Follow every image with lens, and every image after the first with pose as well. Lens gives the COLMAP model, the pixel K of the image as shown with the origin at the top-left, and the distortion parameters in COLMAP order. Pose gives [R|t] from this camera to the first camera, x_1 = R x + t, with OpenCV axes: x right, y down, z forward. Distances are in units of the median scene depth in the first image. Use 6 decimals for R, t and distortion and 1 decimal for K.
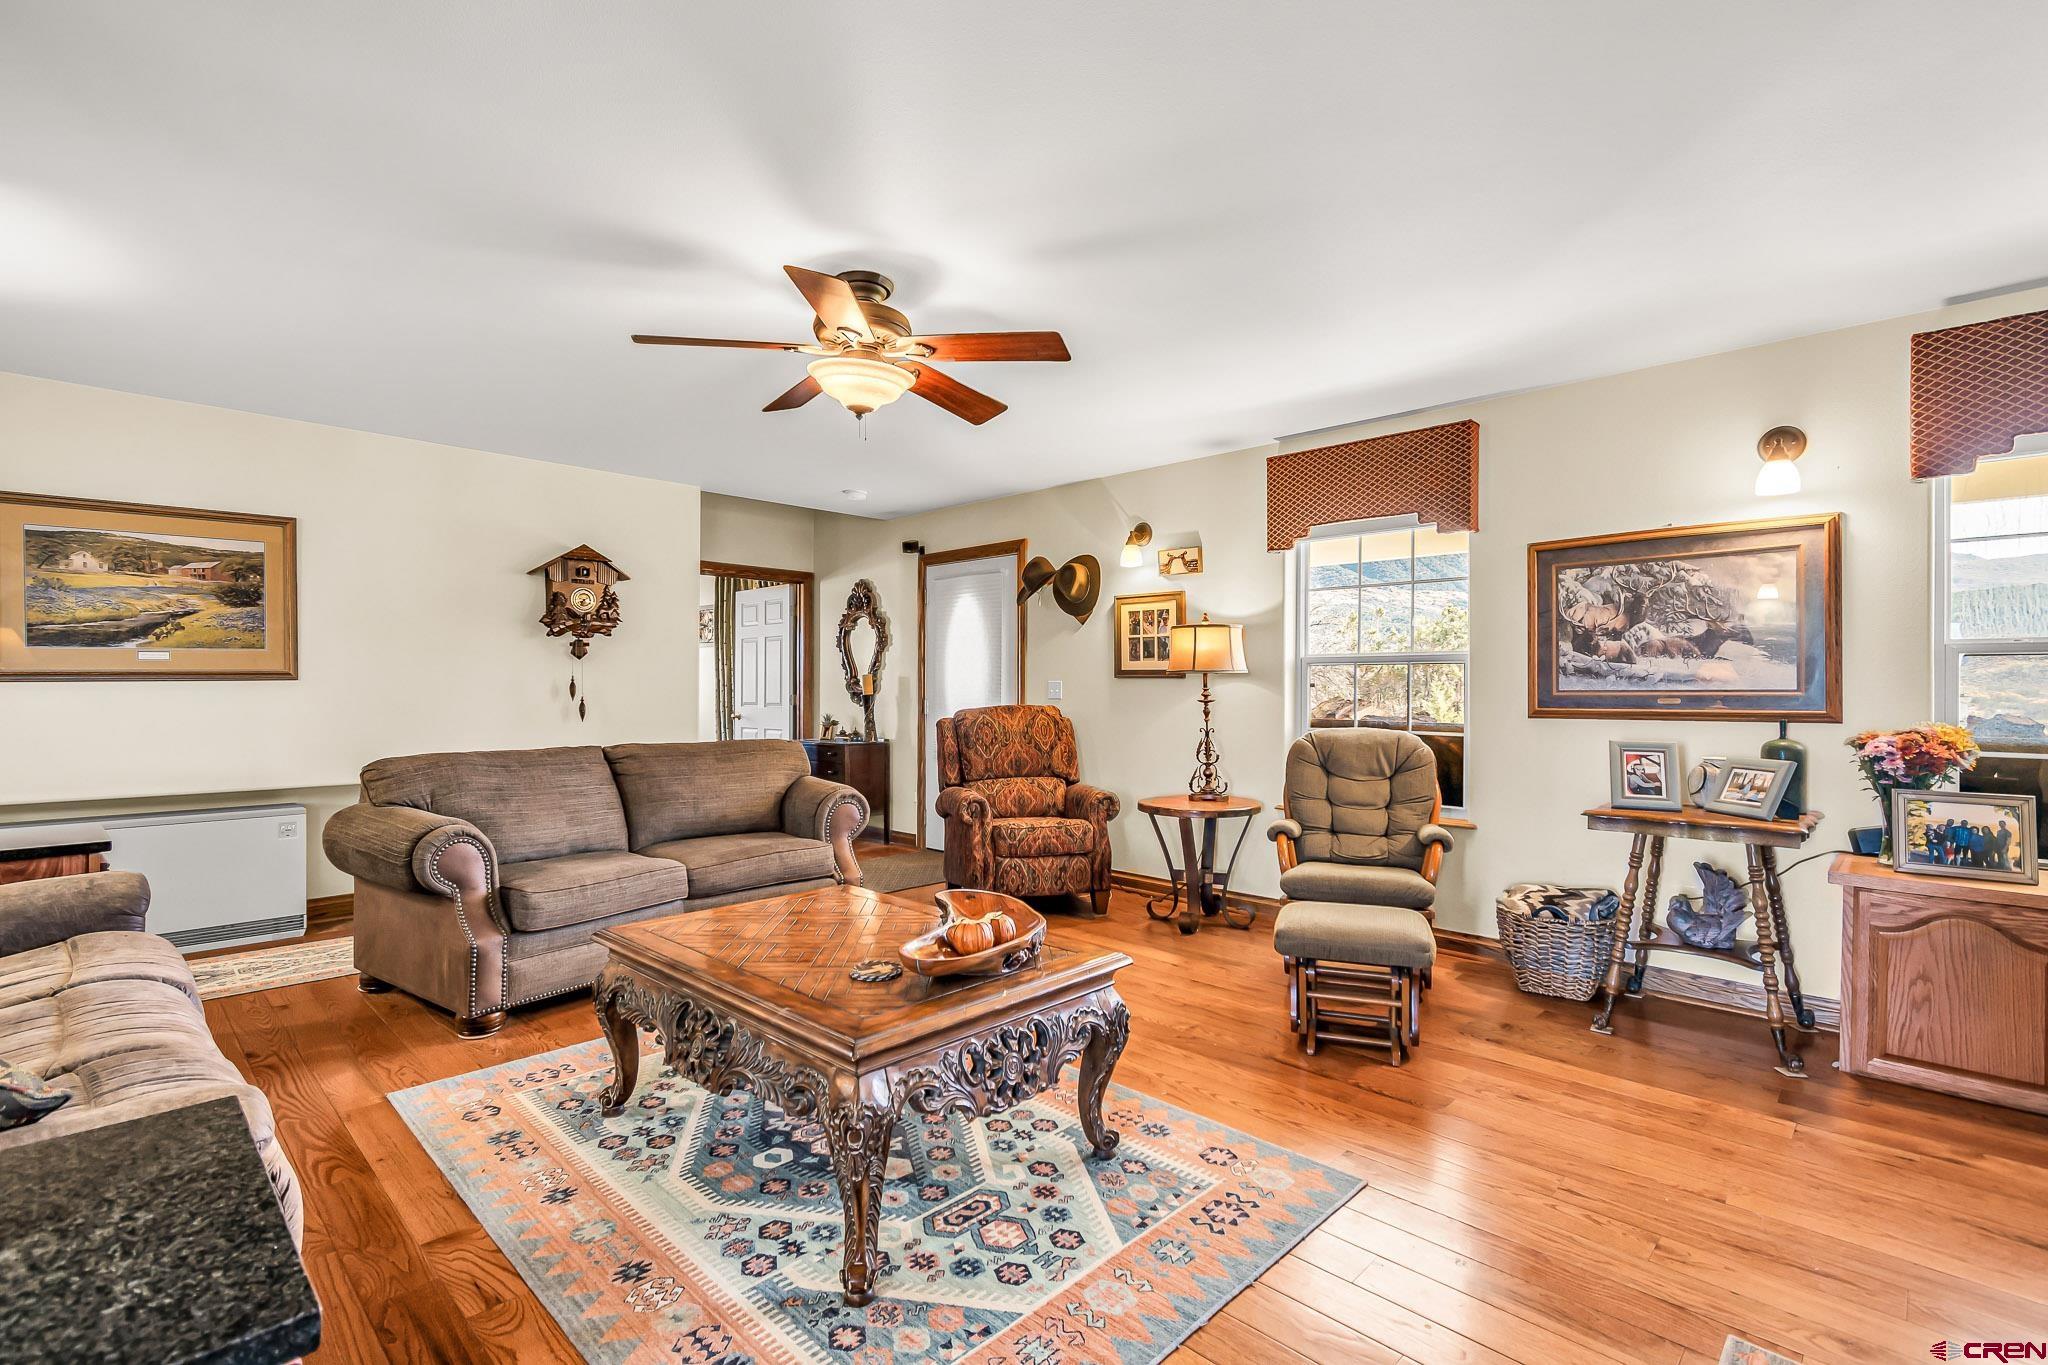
lens RADIAL K [[925.6, 0, 1012.9], [0, 925.6, 687.6], [0, 0, 1]] dist [0.005873, -0.000096]
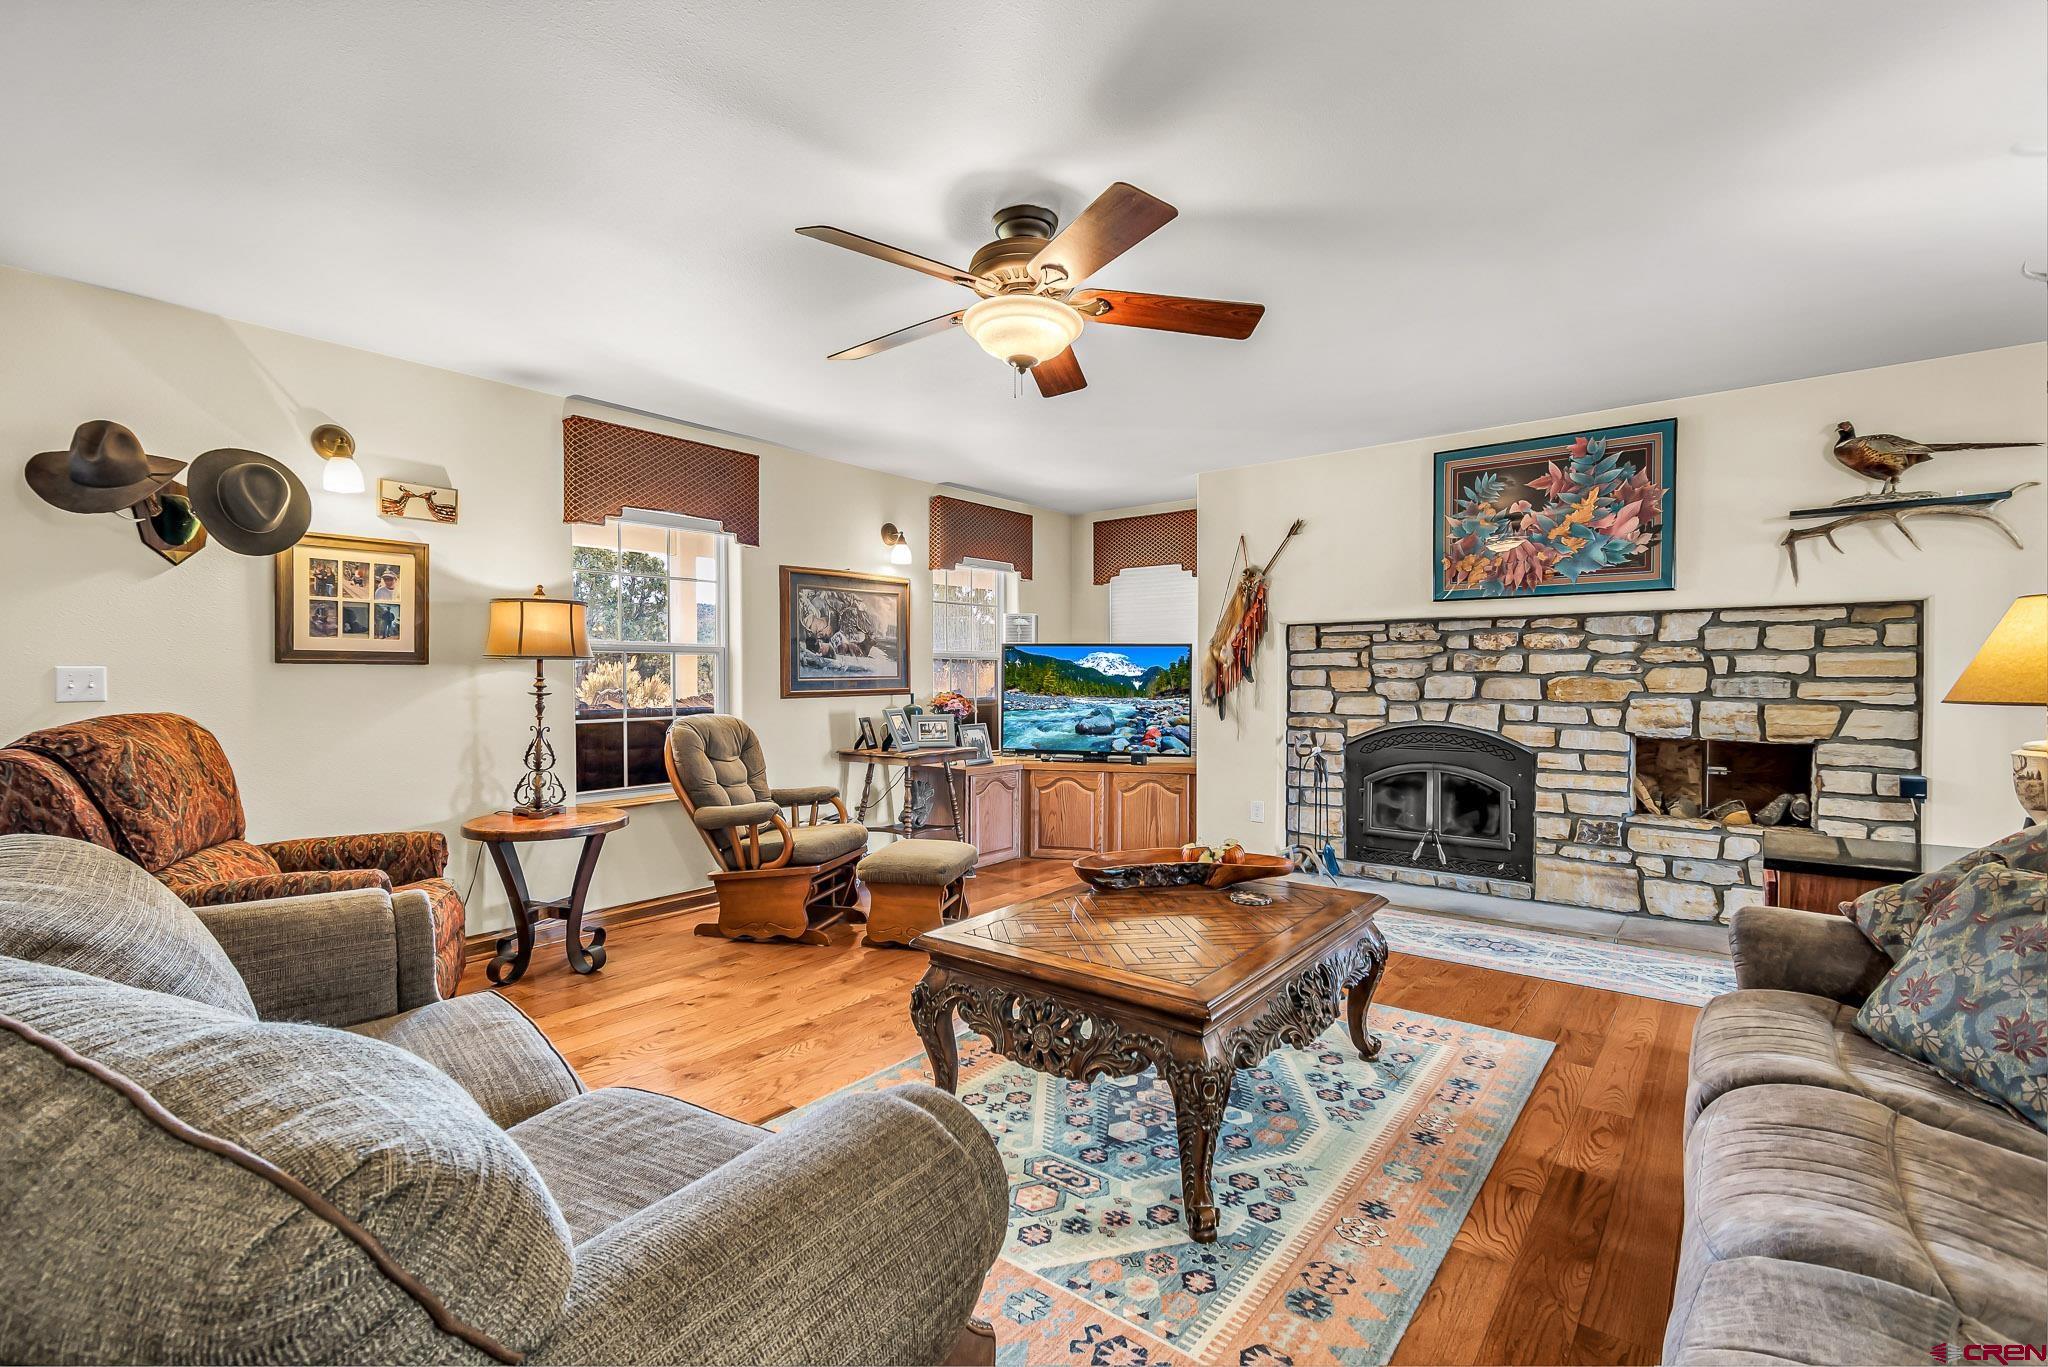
lens RADIAL K [[925.6, 0, 1013.9], [0, 925.6, 681.8], [0, 0, 1]] dist [0.005873, -0.000096]
pose [[-0.105268, -0.009452, 0.994399, -0.801979], [0.003758, 0.999944, 0.009903, -0.003128], [-0.994437, 0.004780, -0.105227, 0.846078]]
